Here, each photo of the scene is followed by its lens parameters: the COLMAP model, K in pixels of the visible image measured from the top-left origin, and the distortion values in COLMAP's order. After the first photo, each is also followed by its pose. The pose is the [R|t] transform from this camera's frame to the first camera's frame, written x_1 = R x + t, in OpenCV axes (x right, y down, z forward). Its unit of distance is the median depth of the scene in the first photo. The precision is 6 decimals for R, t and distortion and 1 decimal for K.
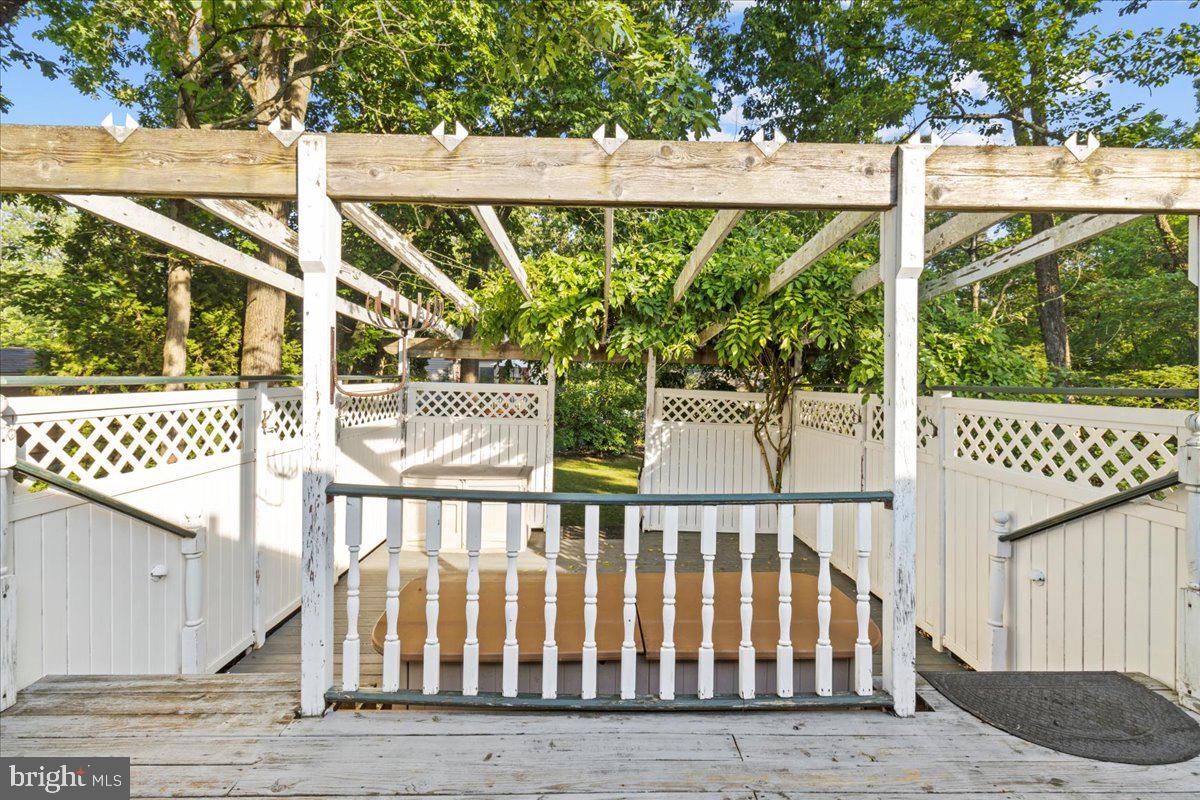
lens RADIAL K [[561.7, 0, 599.1], [0, 561.7, 384.3], [0, 0, 1]] dist [0.004339, -0.000224]
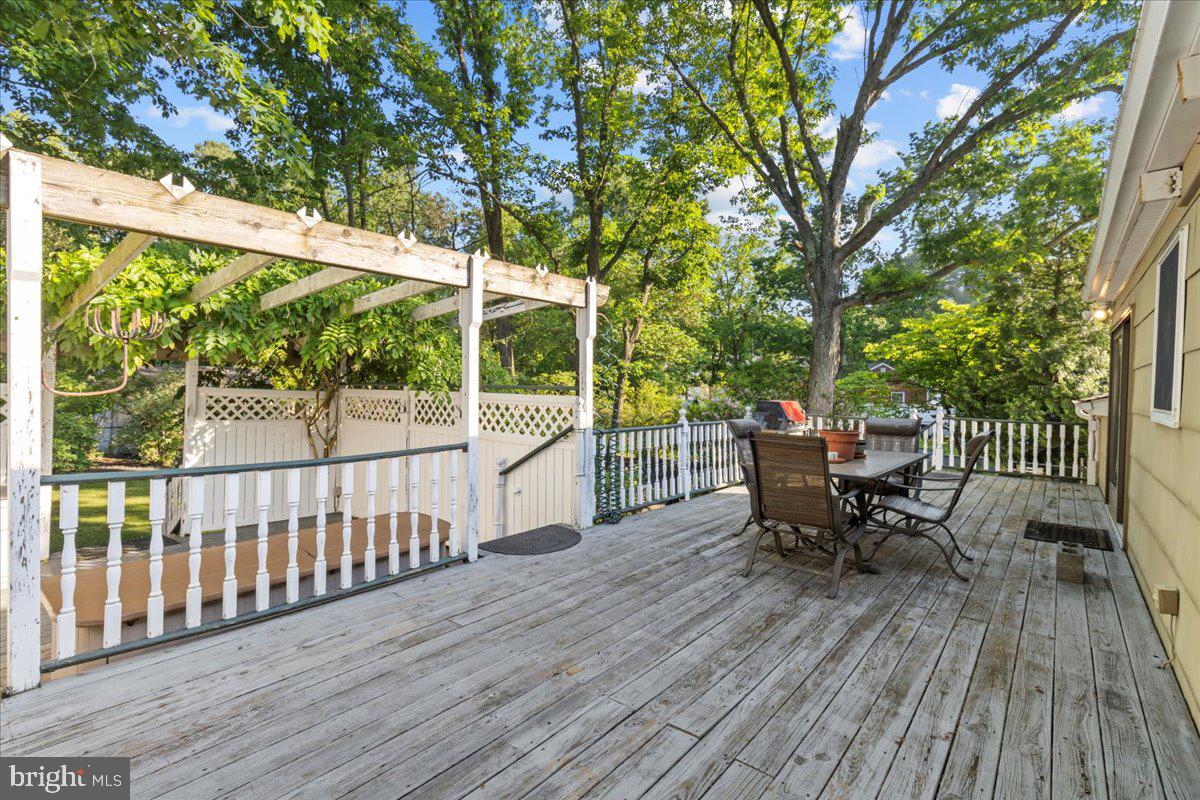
lens RADIAL K [[561.7, 0, 598.8], [0, 561.7, 389.3], [0, 0, 1]] dist [0.004339, -0.000224]
pose [[0.651302, -0.007653, 0.758780, -0.279308], [-0.001486, 0.999934, 0.011360, -0.002269], [-0.758817, -0.008526, 0.651248, -0.246260]]
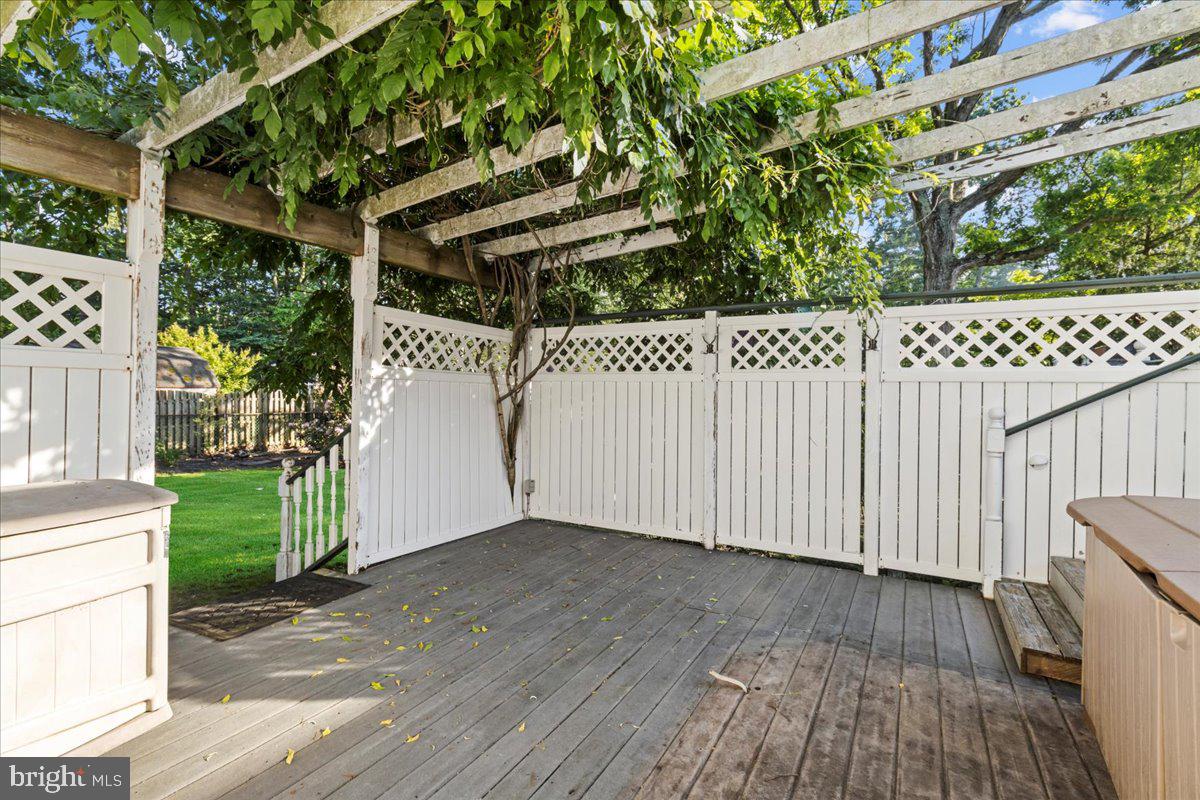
lens RADIAL K [[561.7, 0, 591.7], [0, 561.7, 387.5], [0, 0, 1]] dist [0.004339, -0.000224]
pose [[0.519979, -0.009030, 0.854131, -0.388002], [0.005624, 0.999959, 0.007148, 0.127168], [-0.854161, 0.001087, 0.520008, 0.796187]]
